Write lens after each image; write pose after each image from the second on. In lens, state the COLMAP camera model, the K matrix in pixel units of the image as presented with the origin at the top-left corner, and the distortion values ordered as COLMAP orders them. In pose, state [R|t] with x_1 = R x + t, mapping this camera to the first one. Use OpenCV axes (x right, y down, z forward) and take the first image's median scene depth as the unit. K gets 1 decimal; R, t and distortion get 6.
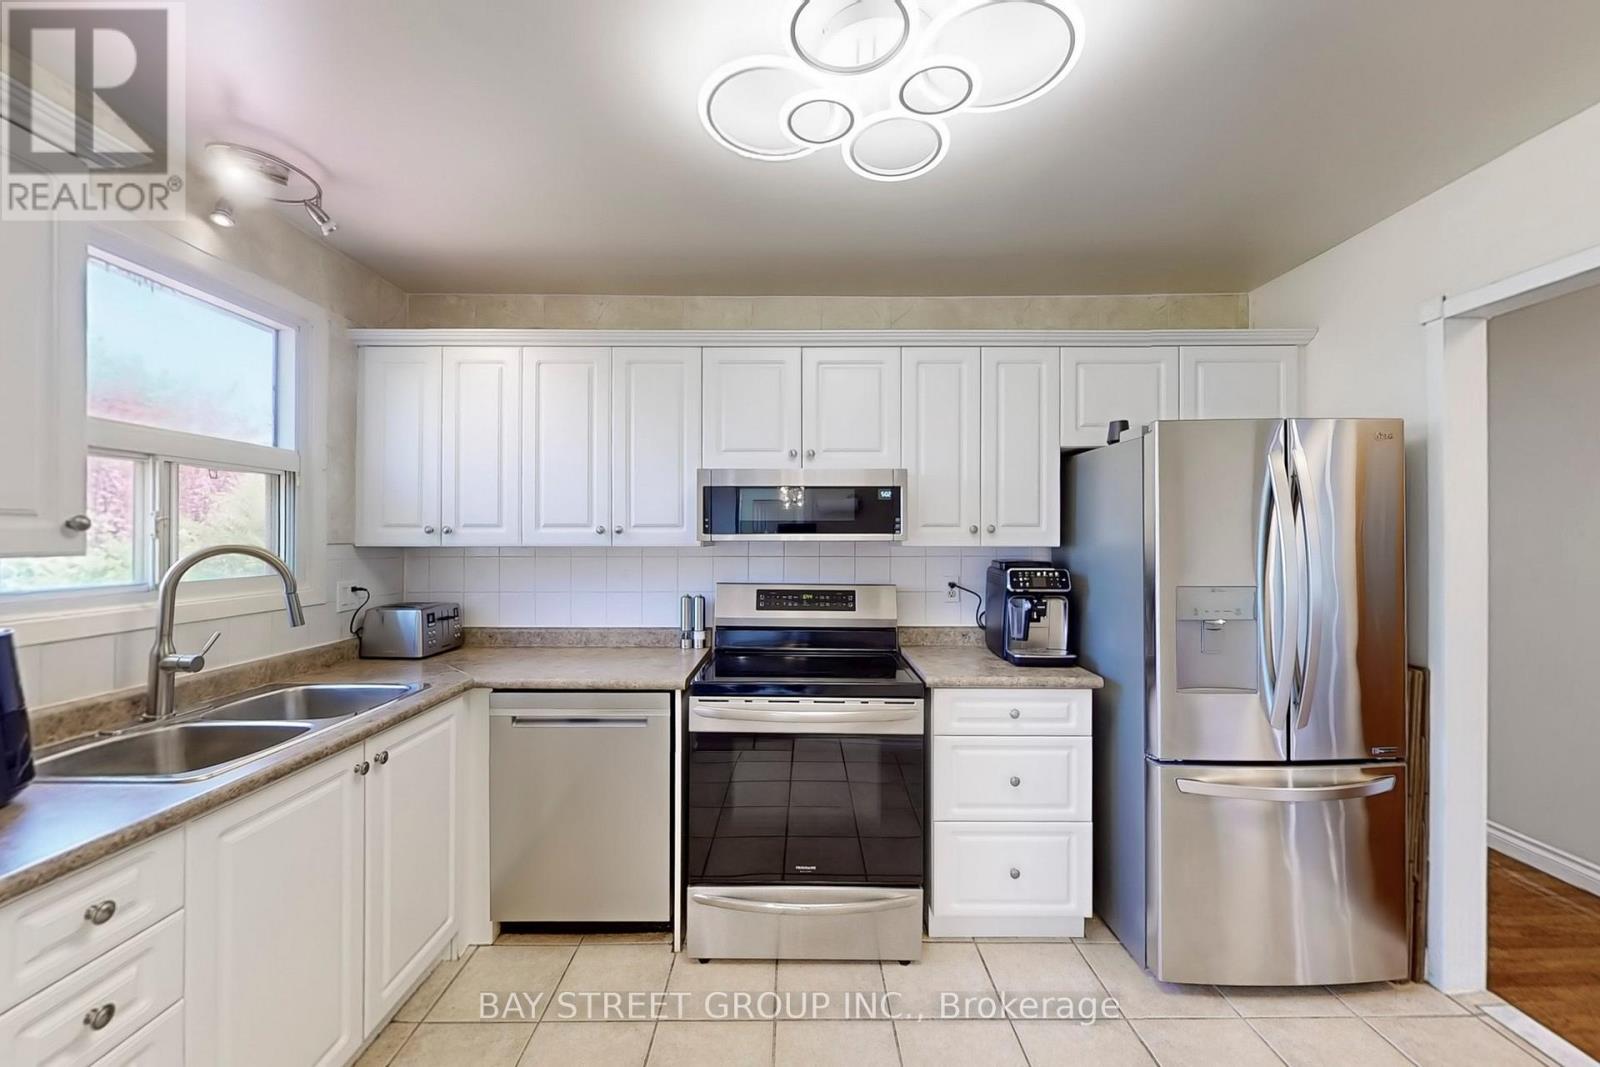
lens RADIAL K [[613.5, 0, 795.1], [0, 613.5, 539.1], [0, 0, 1]] dist [-0.001388, -0.000278]
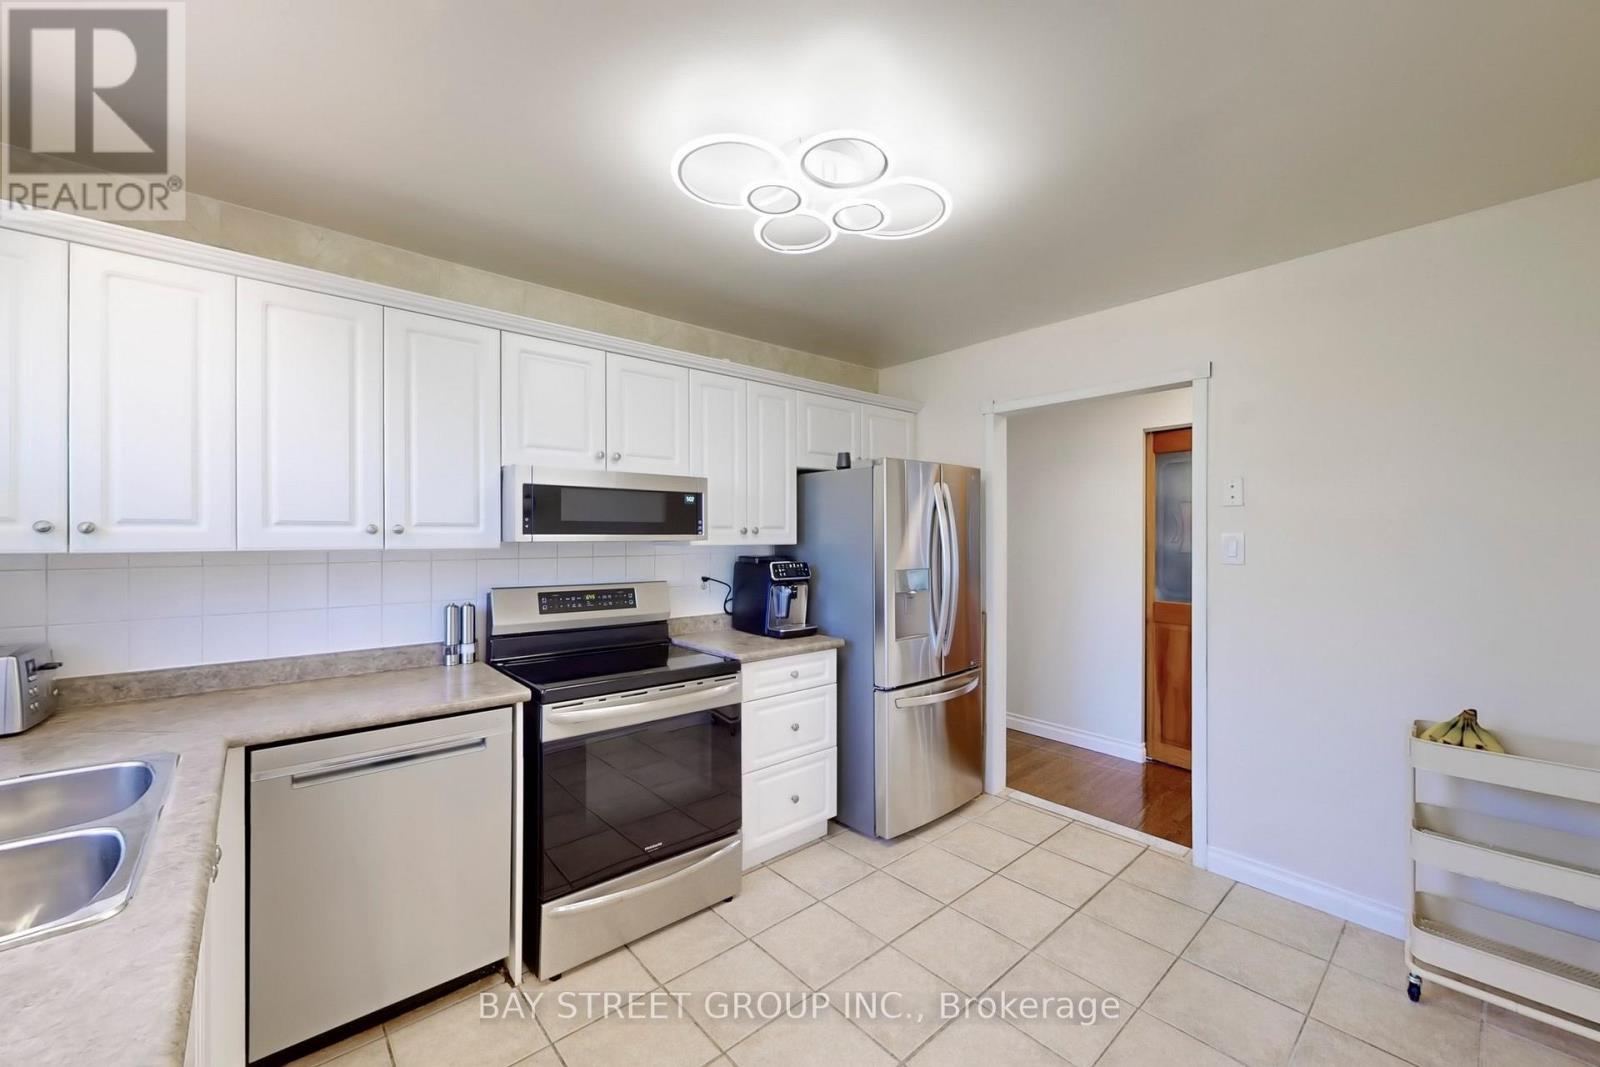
lens RADIAL K [[613.5, 0, 795.1], [0, 613.5, 539.1], [0, 0, 1]] dist [-0.001388, -0.000278]
pose [[0.759795, -0.003716, 0.650152, -0.425373], [0.003859, 0.999992, 0.001206, -0.000656], [-0.650151, 0.001593, 0.759803, 0.020842]]
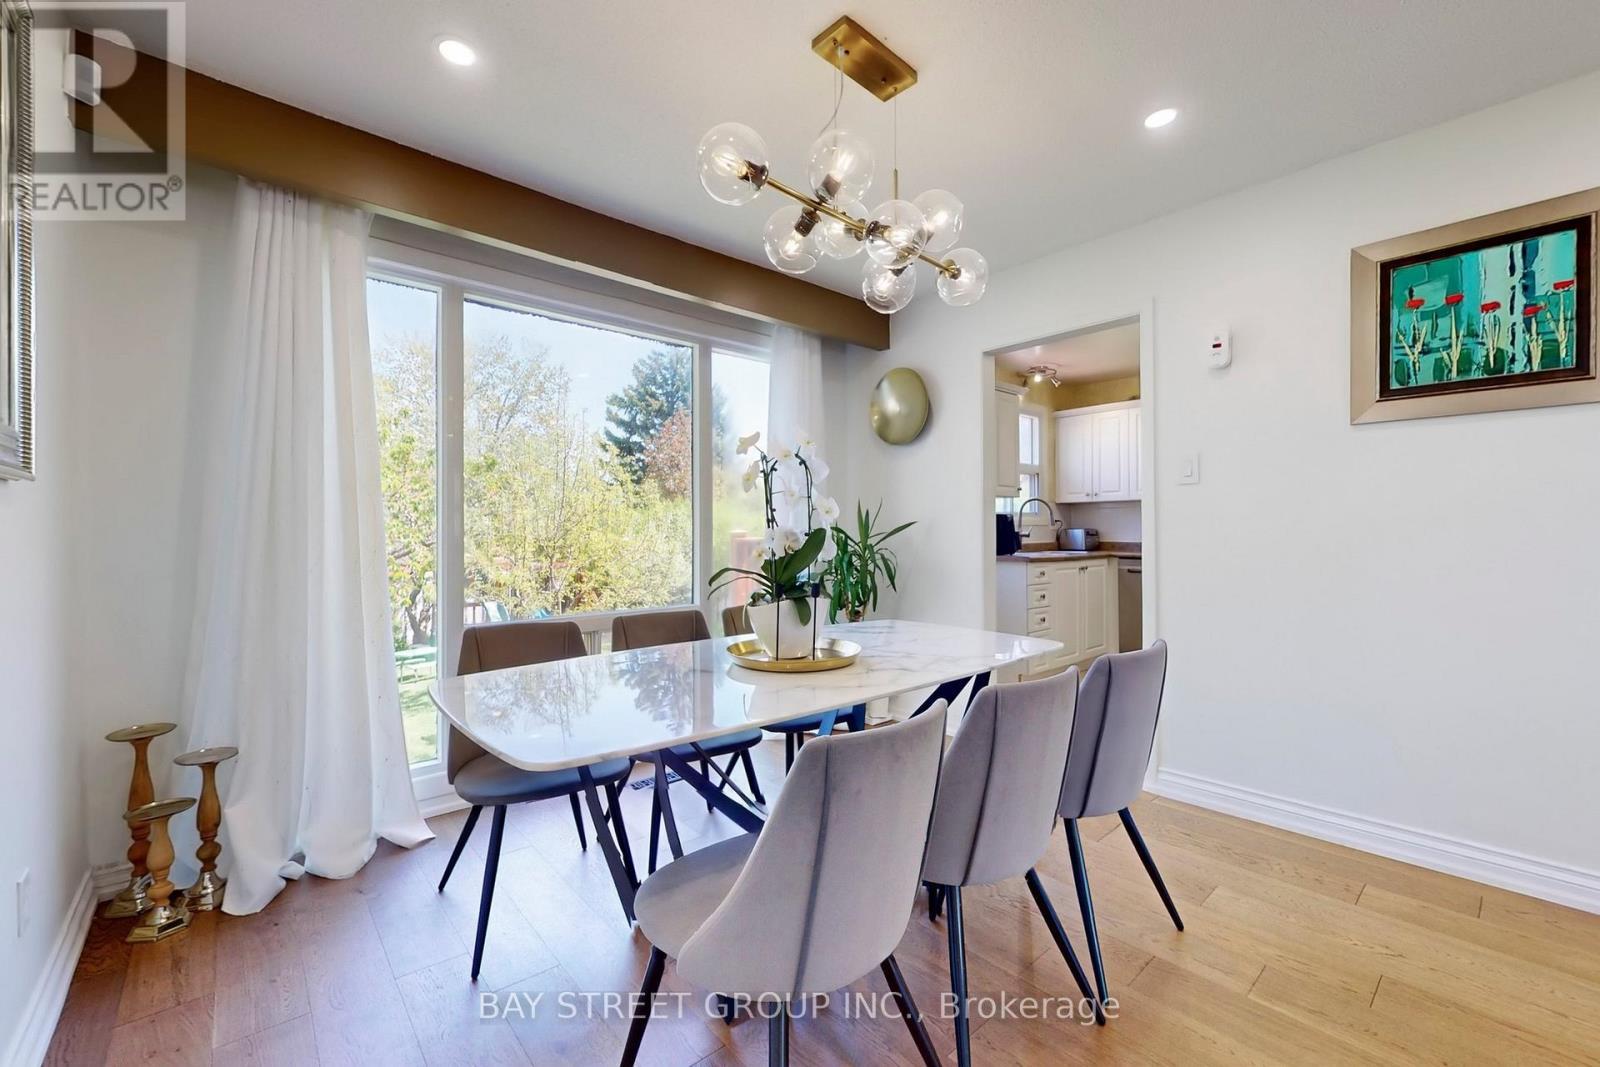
lens RADIAL K [[651.7, 0, 800.0], [0, 651.7, 533.5], [0, 0, 1]] dist [-0.000550, -0.000171]
pose [[0.663927, 0.000877, -0.747797, 0.517647], [0.003264, 0.999986, 0.004070, 0.119332], [0.747791, -0.005143, 0.663915, -1.439899]]
